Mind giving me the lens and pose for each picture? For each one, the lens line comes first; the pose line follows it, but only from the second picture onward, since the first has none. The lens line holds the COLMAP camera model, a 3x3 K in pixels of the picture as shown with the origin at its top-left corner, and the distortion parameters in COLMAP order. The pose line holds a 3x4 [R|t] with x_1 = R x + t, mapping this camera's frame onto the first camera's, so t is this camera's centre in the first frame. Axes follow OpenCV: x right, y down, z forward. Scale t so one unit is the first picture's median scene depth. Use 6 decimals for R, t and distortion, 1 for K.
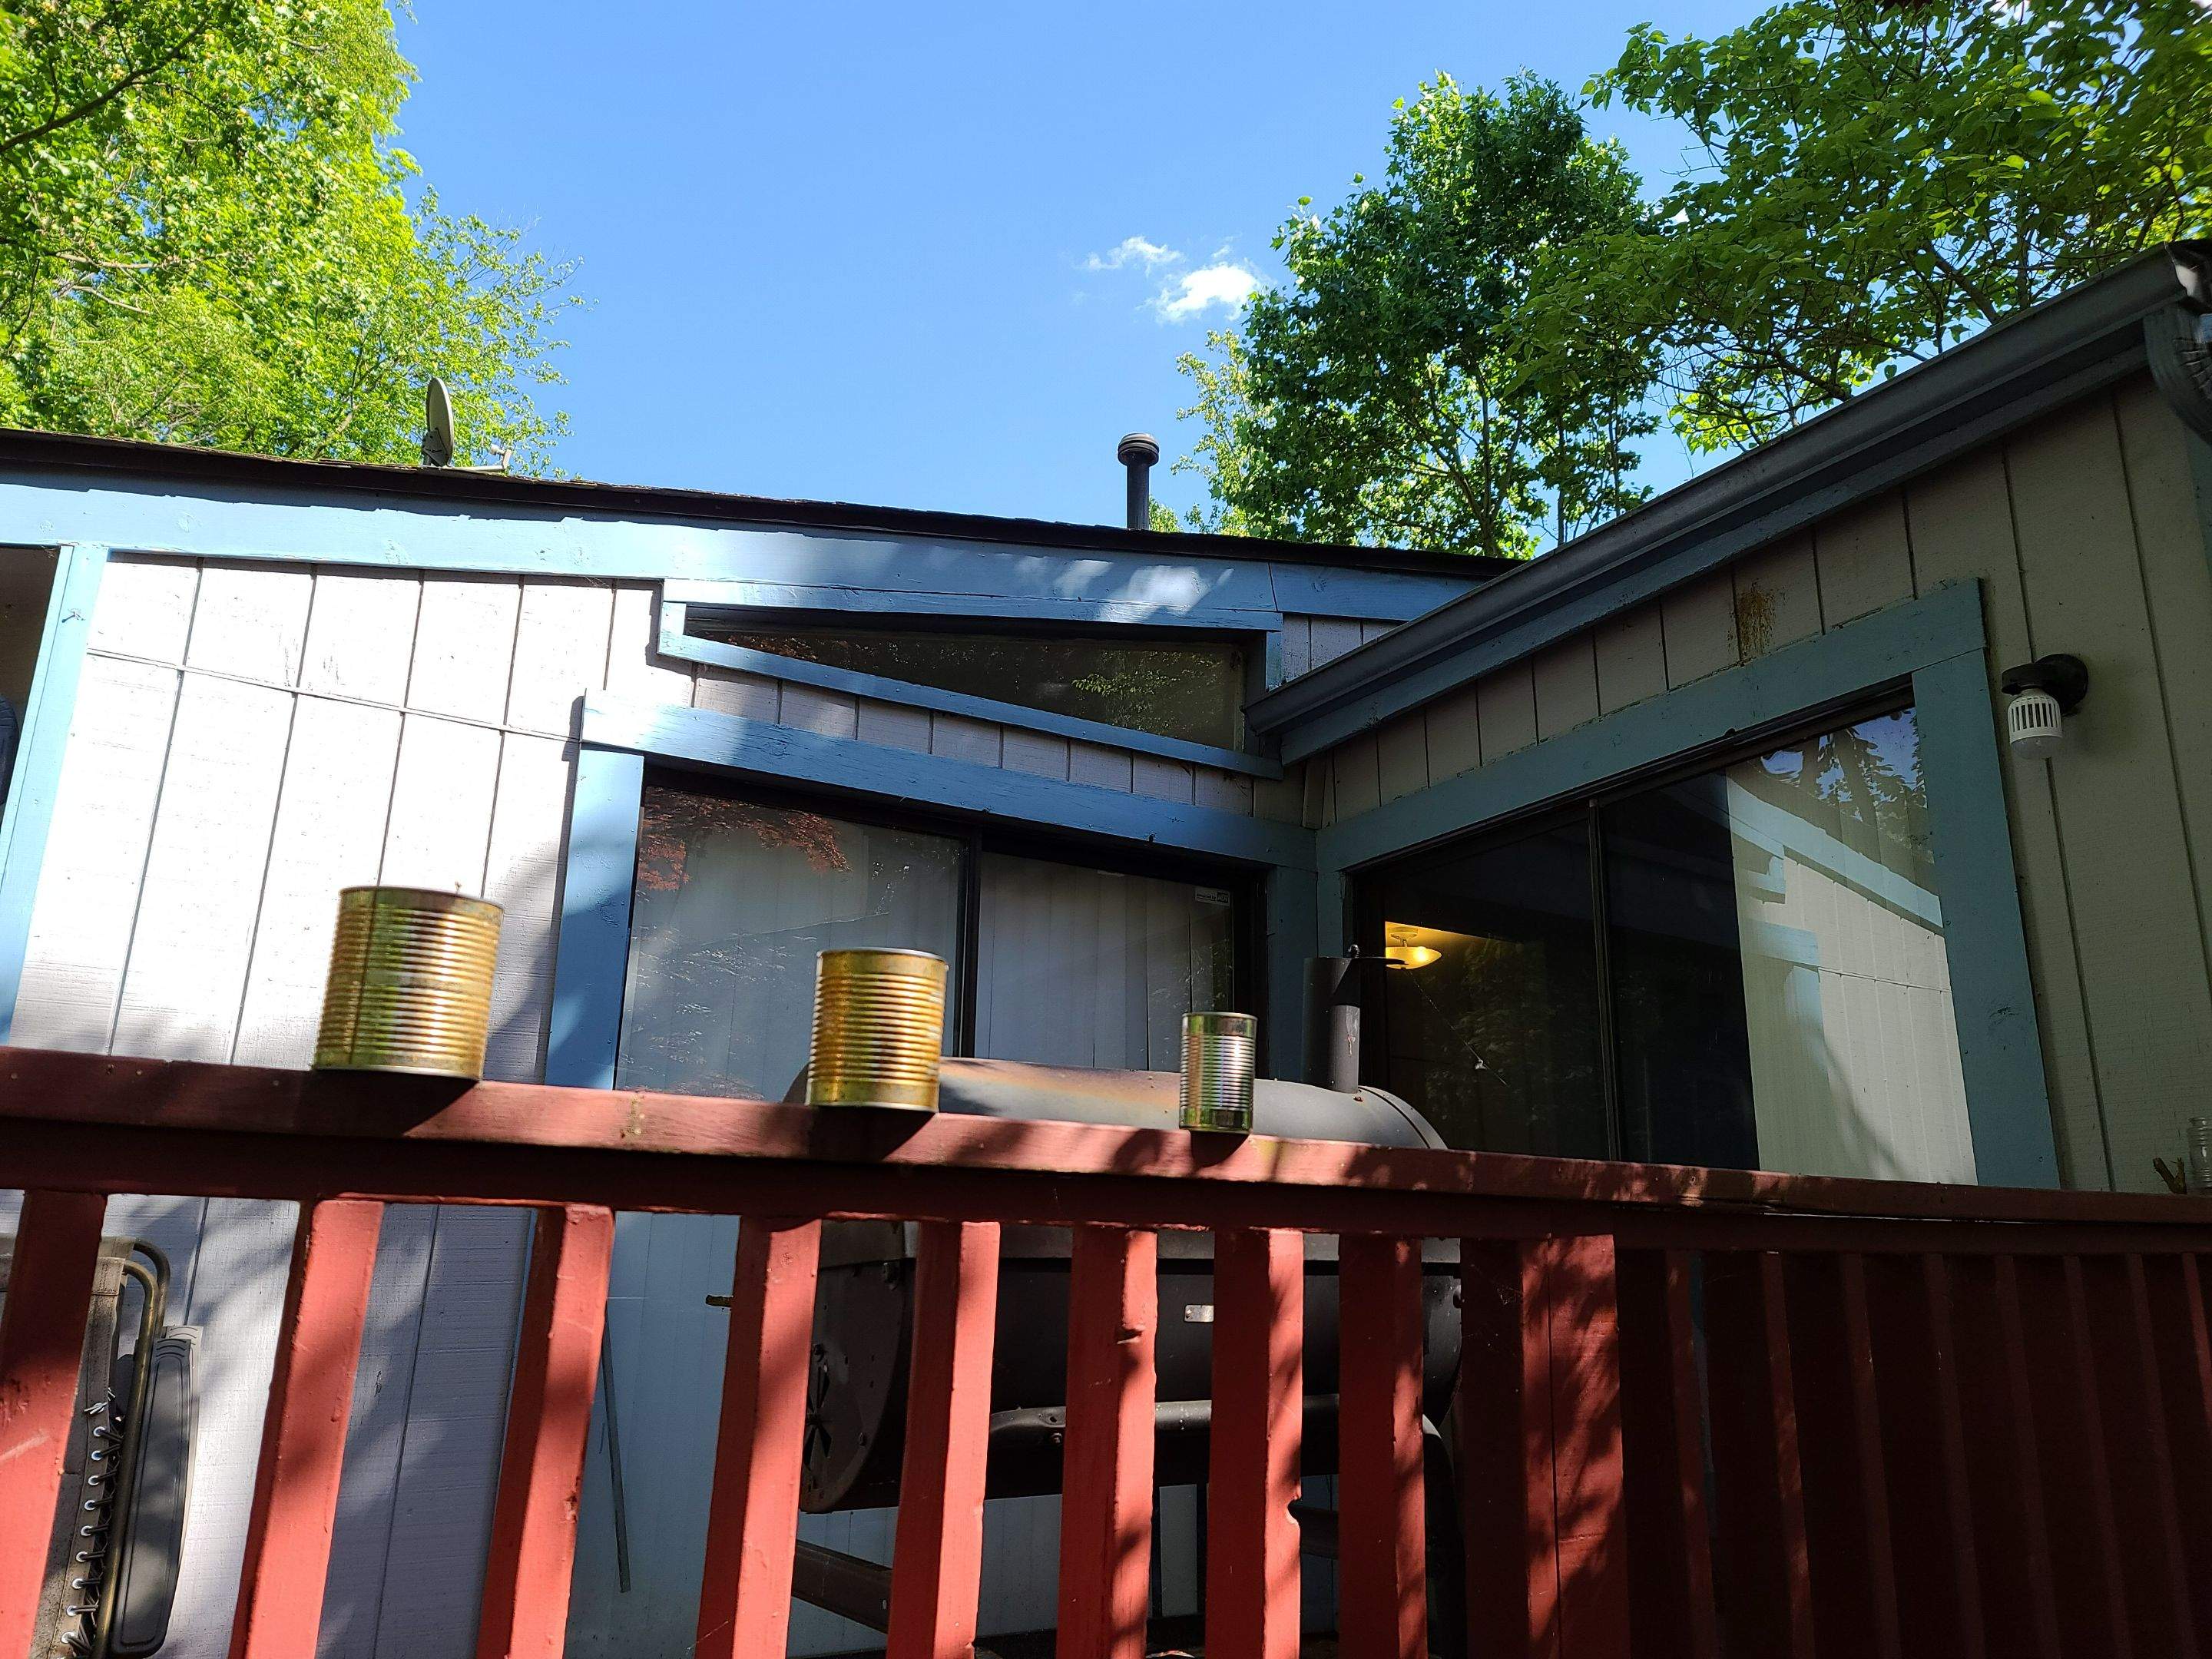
lens RADIAL K [[1617.4, 0, 1116.4], [0, 1617.4, 854.0], [0, 0, 1]] dist [0.105622, -0.107961]
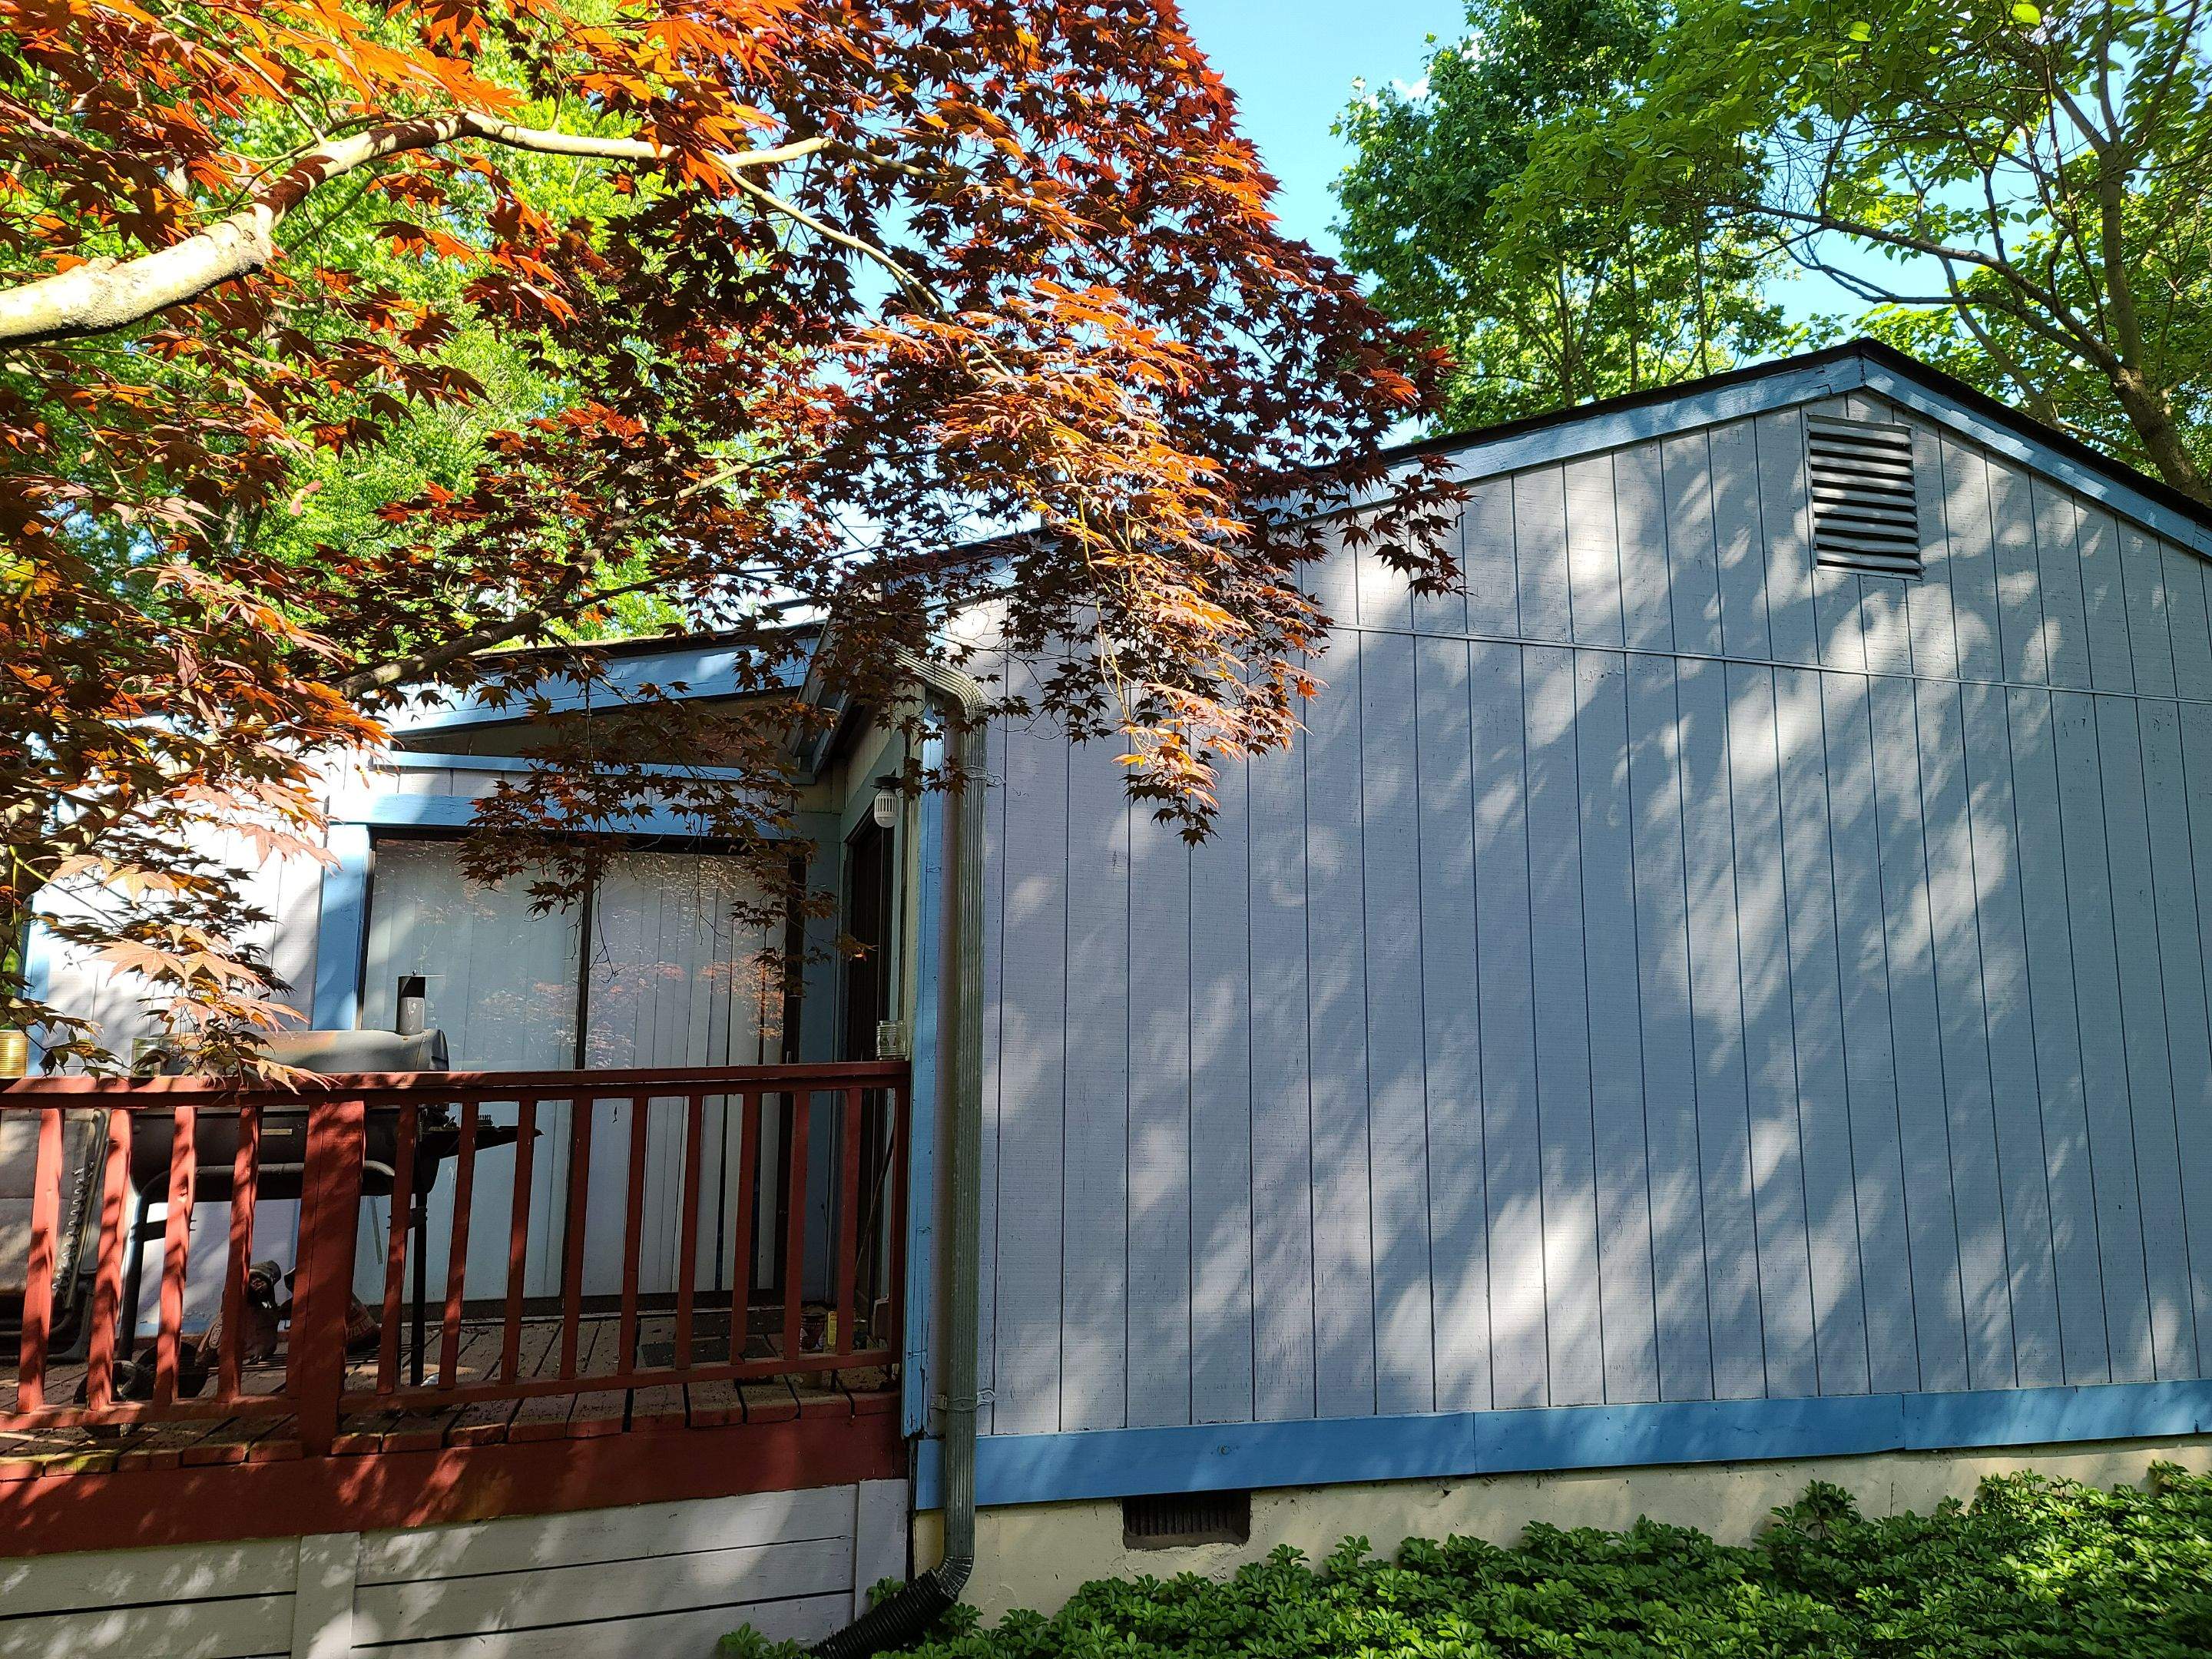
lens RADIAL K [[1617.4, 0, 1116.4], [0, 1617.4, 854.0], [0, 0, 1]] dist [0.105622, -0.107961]
pose [[0.962209, -0.048894, -0.267885, 0.998204], [0.081211, 0.990506, 0.110914, -0.163097], [0.259919, -0.128478, 0.957045, -0.537029]]
